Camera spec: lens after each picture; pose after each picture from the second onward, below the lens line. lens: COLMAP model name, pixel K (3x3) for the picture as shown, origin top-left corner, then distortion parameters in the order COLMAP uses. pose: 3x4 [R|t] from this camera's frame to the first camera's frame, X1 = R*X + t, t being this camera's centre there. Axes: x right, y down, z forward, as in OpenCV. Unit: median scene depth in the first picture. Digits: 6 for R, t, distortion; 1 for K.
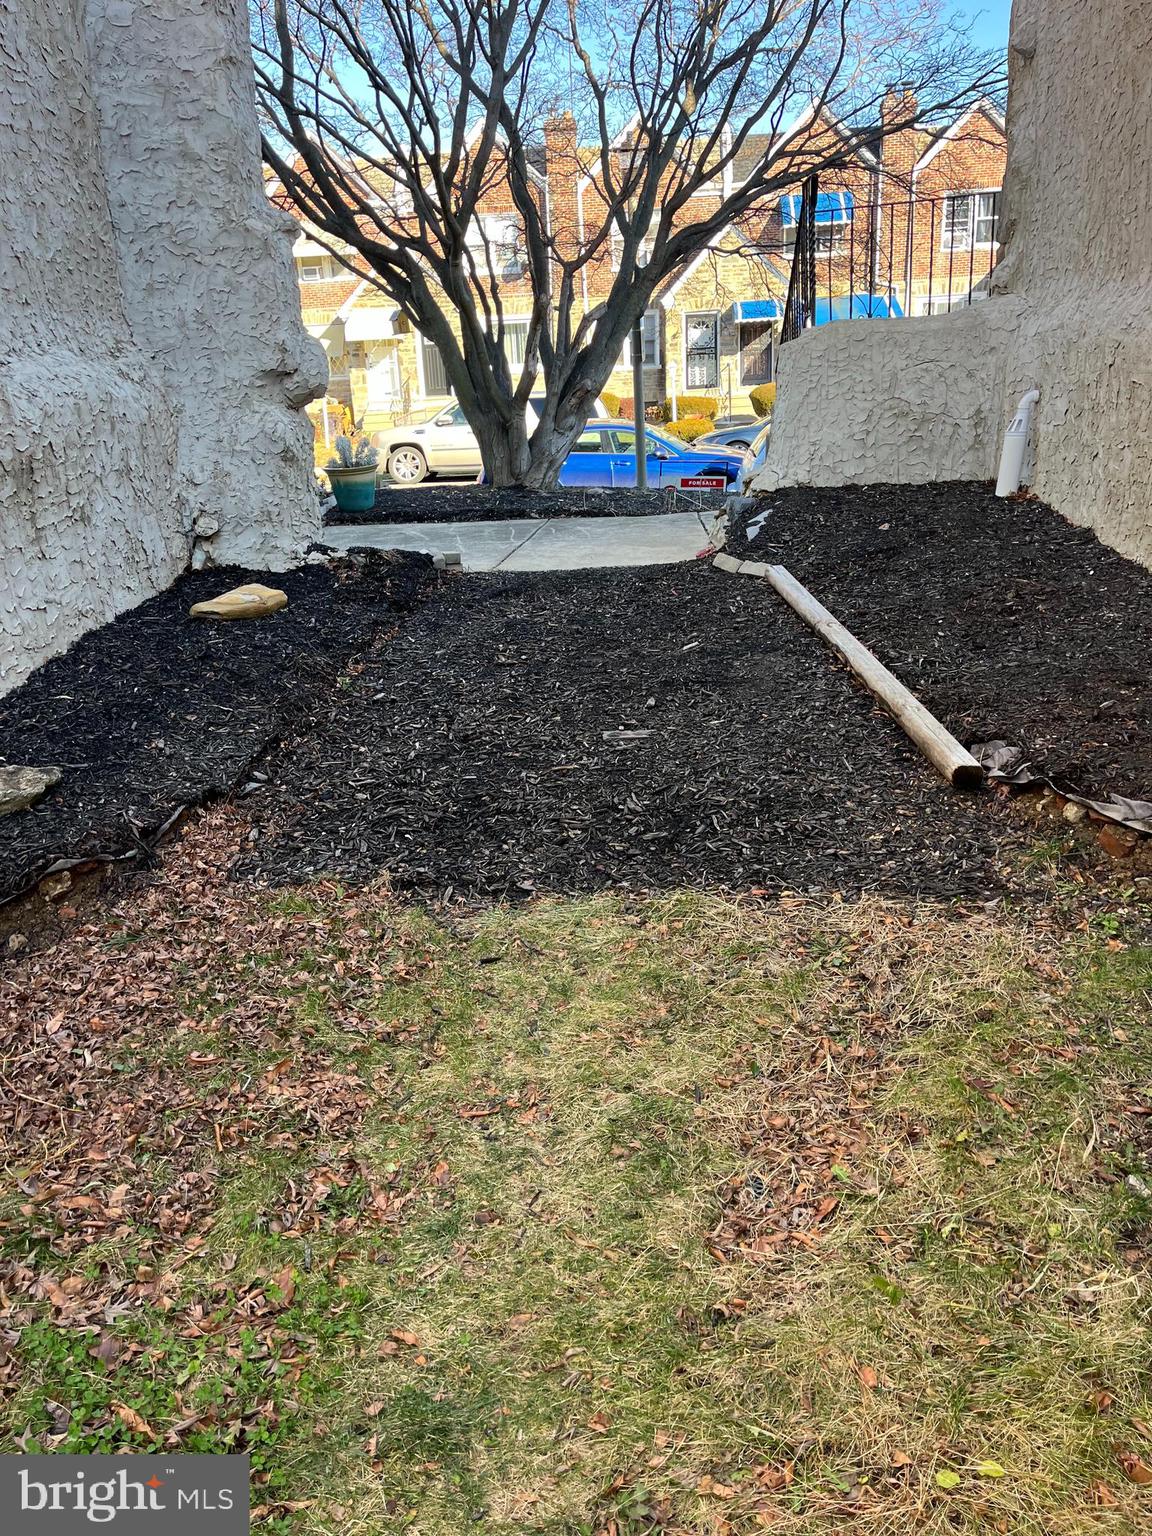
lens RADIAL K [[1157.0, 0, 569.1], [0, 1157.0, 780.4], [0, 0, 1]] dist [0.092274, -0.123859]
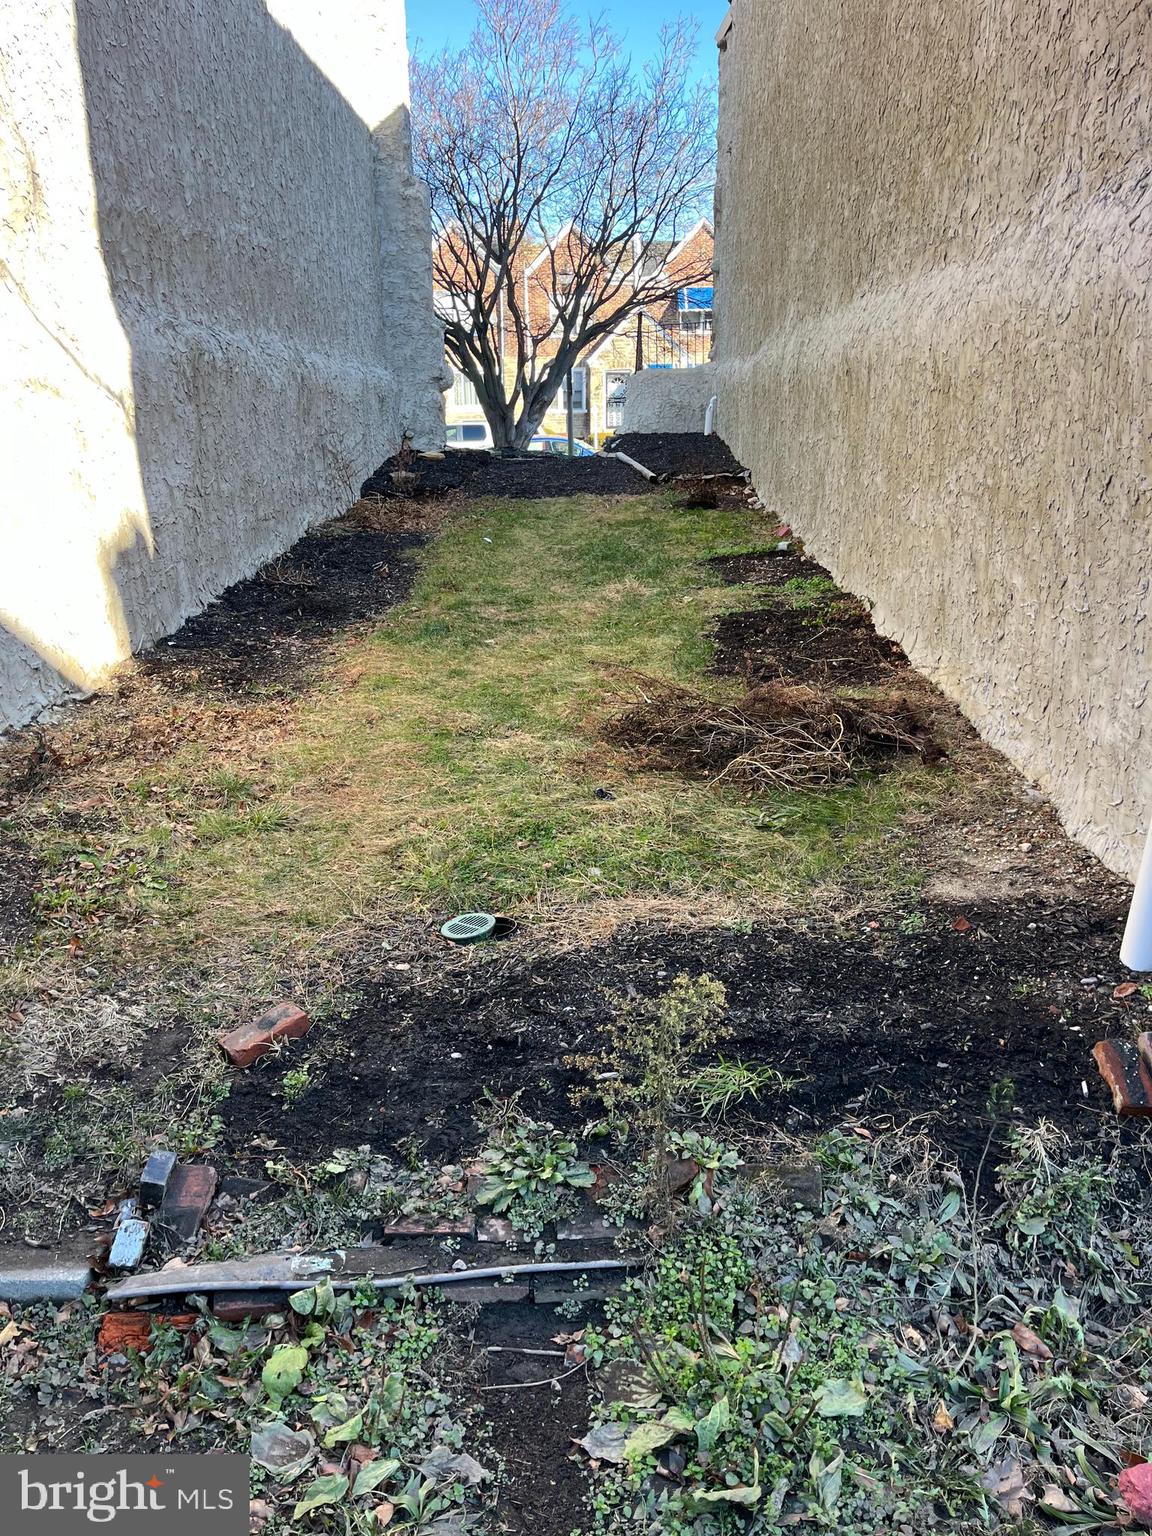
lens RADIAL K [[1157.0, 0, 569.1], [0, 1157.0, 780.4], [0, 0, 1]] dist [0.092274, -0.123859]
pose [[0.997872, 0.015031, 0.063446, -0.057898], [-0.012249, 0.998956, -0.044018, 0.385801], [-0.064041, 0.043147, 0.997014, -0.928761]]
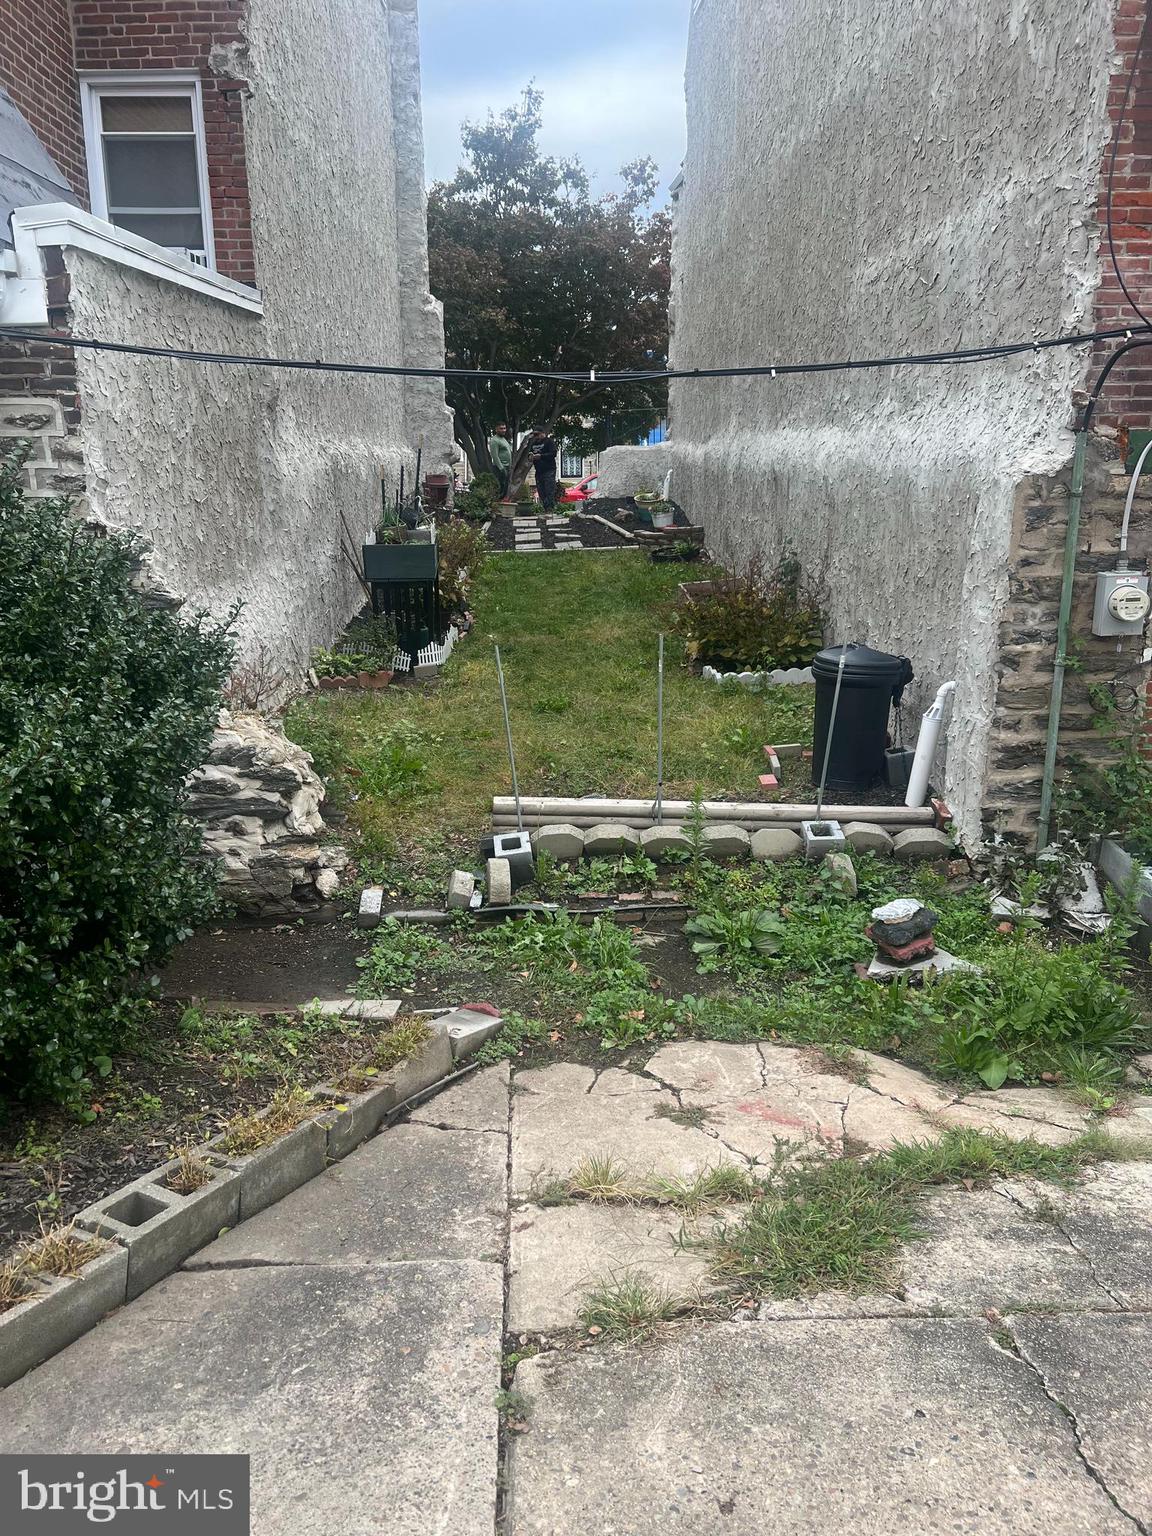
lens RADIAL K [[1153.9, 0, 576.0], [0, 1153.9, 768.0], [0, 0, 1]] dist [0.060623, -0.067976]
pose [[0.992927, 0.011969, 0.118120, -0.148507], [-0.002216, 0.996600, -0.082357, 0.452028], [-0.118704, 0.081513, 0.989578, -1.242586]]
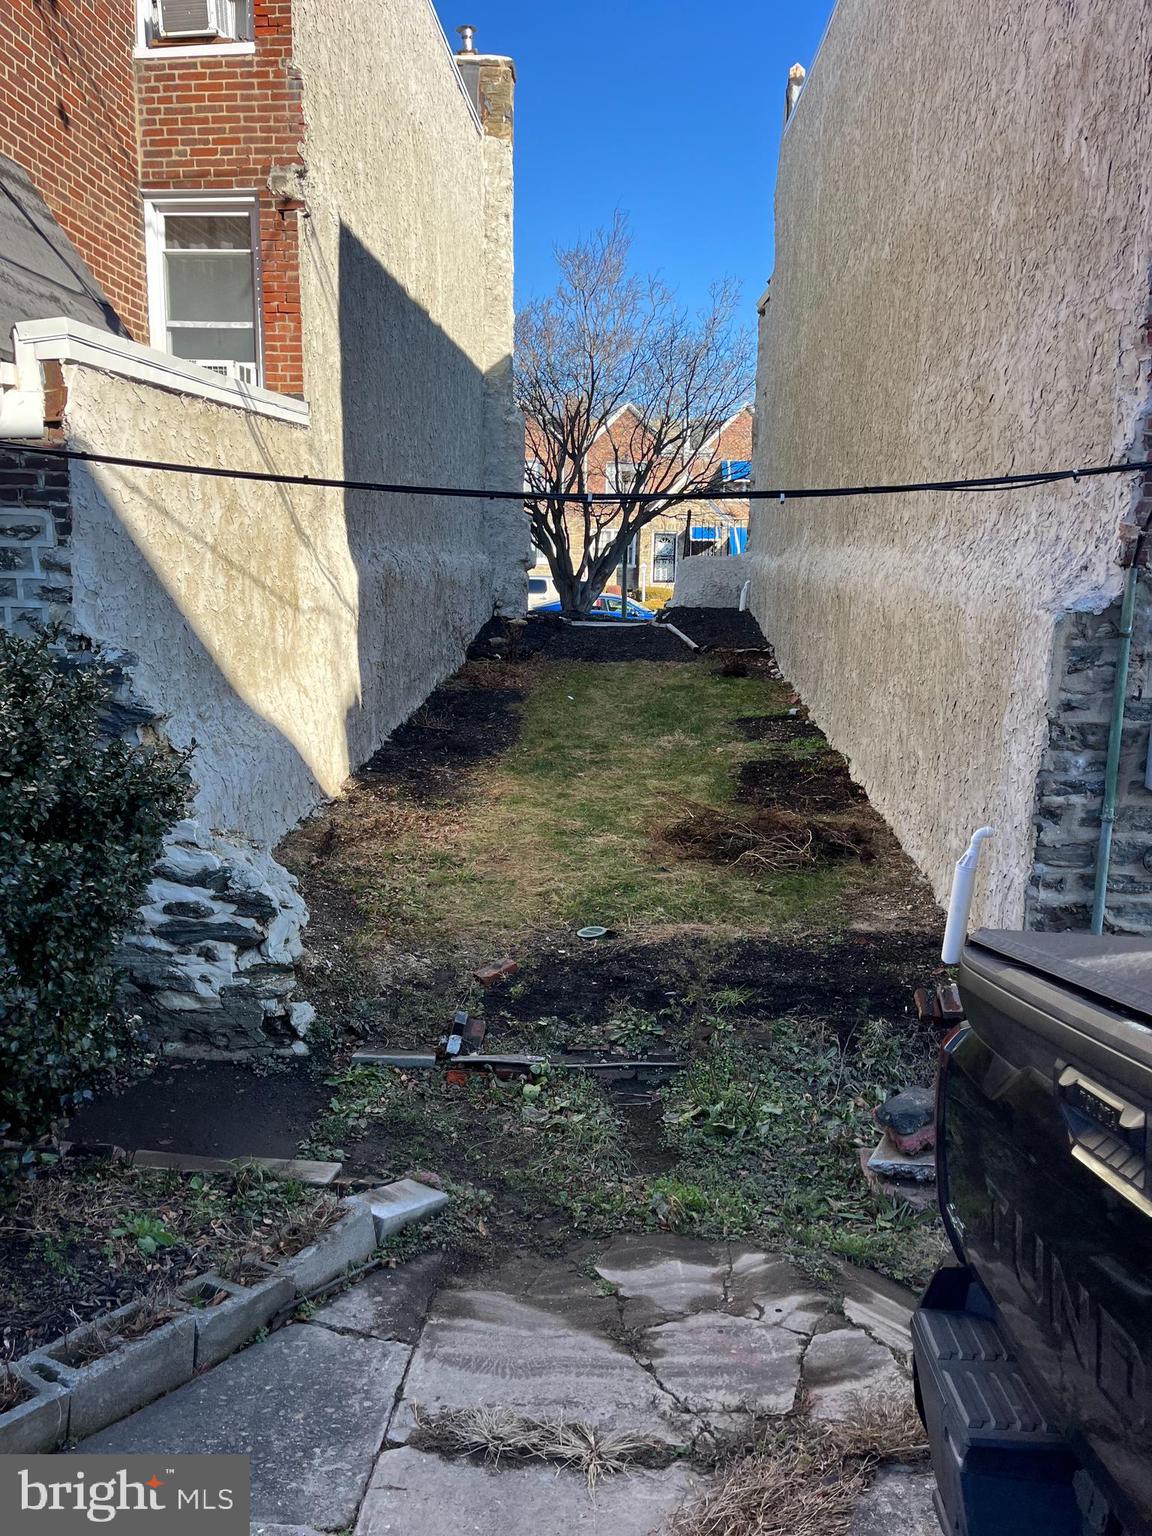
lens RADIAL K [[1157.0, 0, 569.1], [0, 1157.0, 780.4], [0, 0, 1]] dist [0.092274, -0.123859]
pose [[0.997675, 0.060814, 0.030752, -0.102152], [-0.055400, 0.986567, -0.153676, 0.430497], [-0.039685, 0.151615, 0.987643, -1.215058]]
